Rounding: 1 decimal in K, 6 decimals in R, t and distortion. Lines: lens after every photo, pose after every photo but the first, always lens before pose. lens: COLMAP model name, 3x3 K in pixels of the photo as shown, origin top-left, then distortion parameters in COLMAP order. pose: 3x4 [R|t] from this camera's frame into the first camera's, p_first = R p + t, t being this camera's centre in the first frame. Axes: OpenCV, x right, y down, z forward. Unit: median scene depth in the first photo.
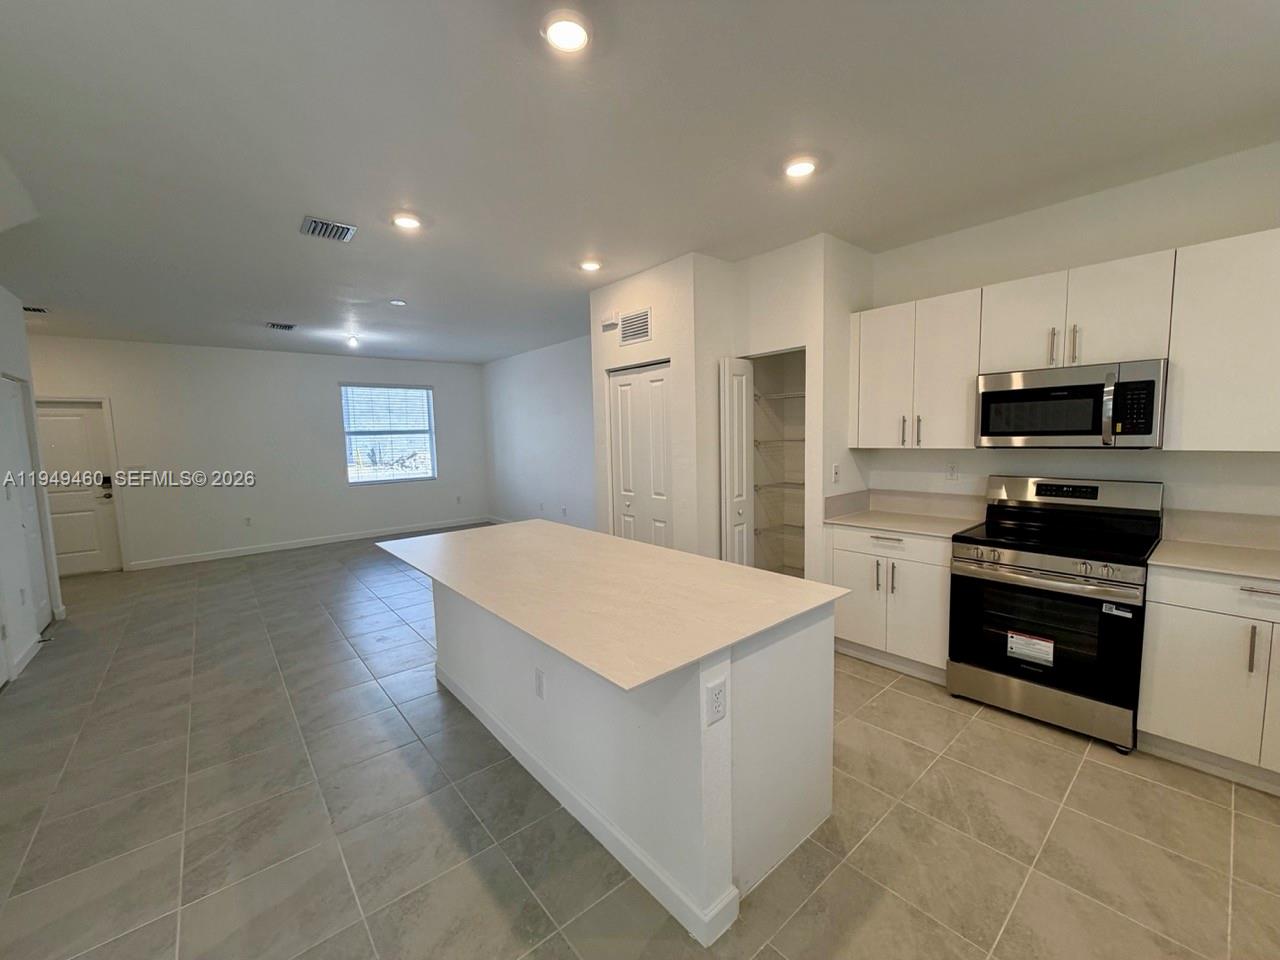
lens RADIAL K [[519.2, 0, 647.8], [0, 519.2, 482.4], [0, 0, 1]] dist [-0.003075, 0.000143]
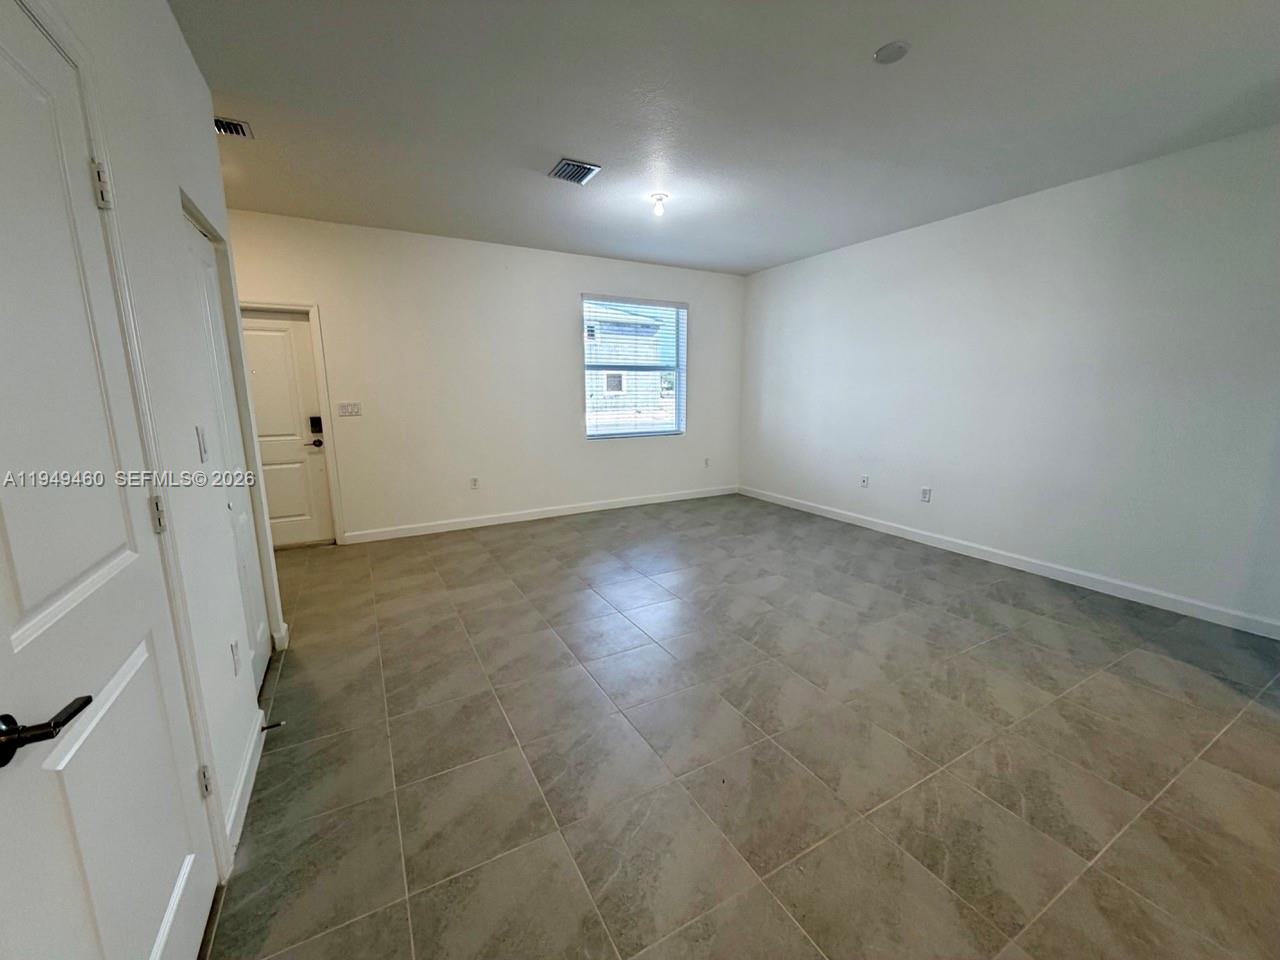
lens RADIAL K [[519.2, 0, 647.8], [0, 519.2, 482.4], [0, 0, 1]] dist [-0.003075, 0.000143]
pose [[0.981237, 0.053195, -0.185324, -0.616614], [-0.036363, 0.994995, 0.093071, -0.005588], [0.189347, -0.084586, 0.978260, 0.504724]]
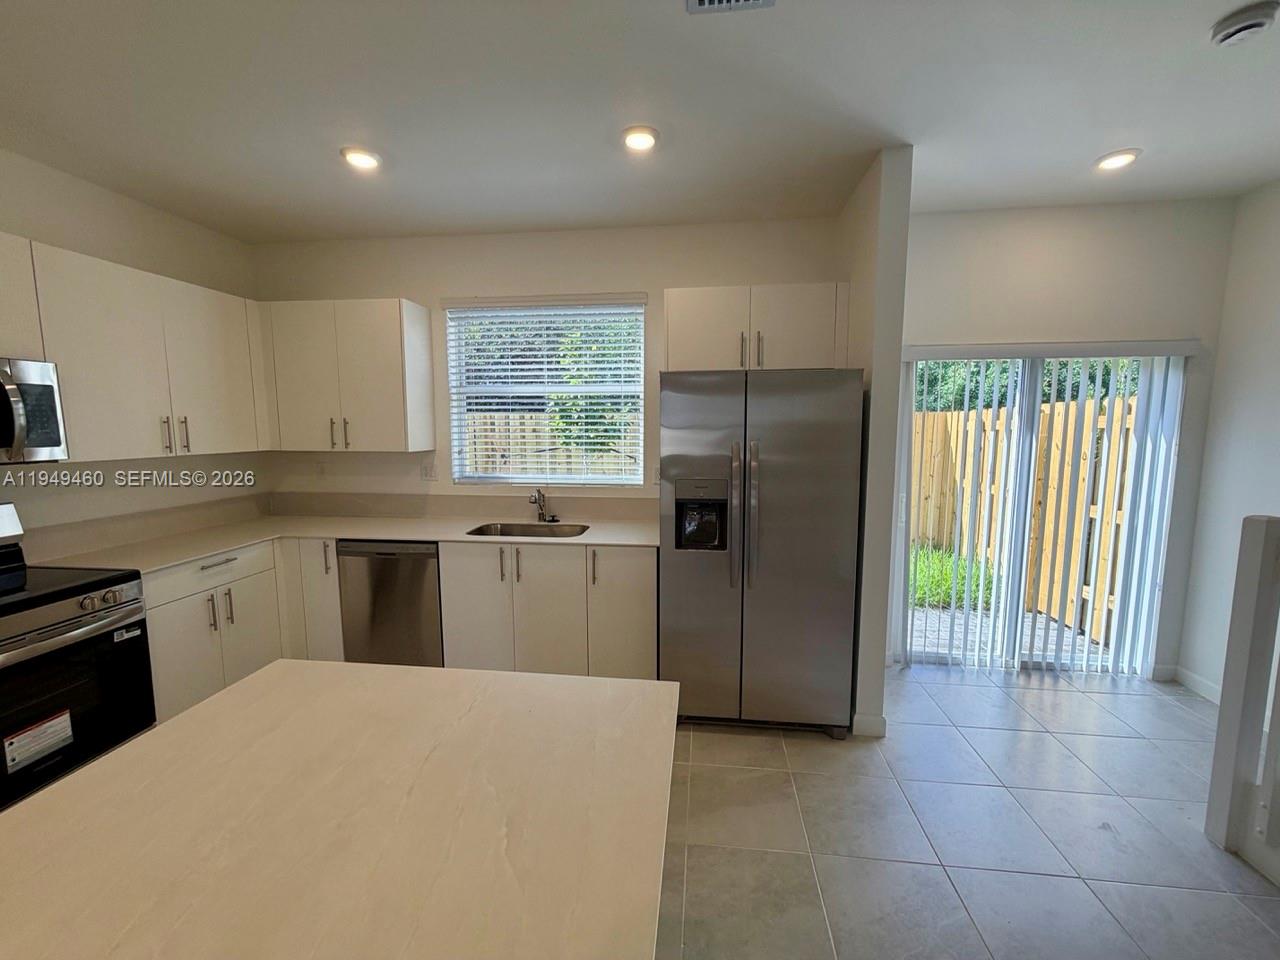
lens RADIAL K [[512.6, 0, 644.9], [0, 512.6, 478.9], [0, 0, 1]] dist [0.000237, 0.000269]
pose [[-0.680765, -0.055503, 0.730396, -0.204135], [0.084229, 0.984580, 0.153324, -0.047273], [-0.727643, 0.165898, -0.665593, 0.466567]]
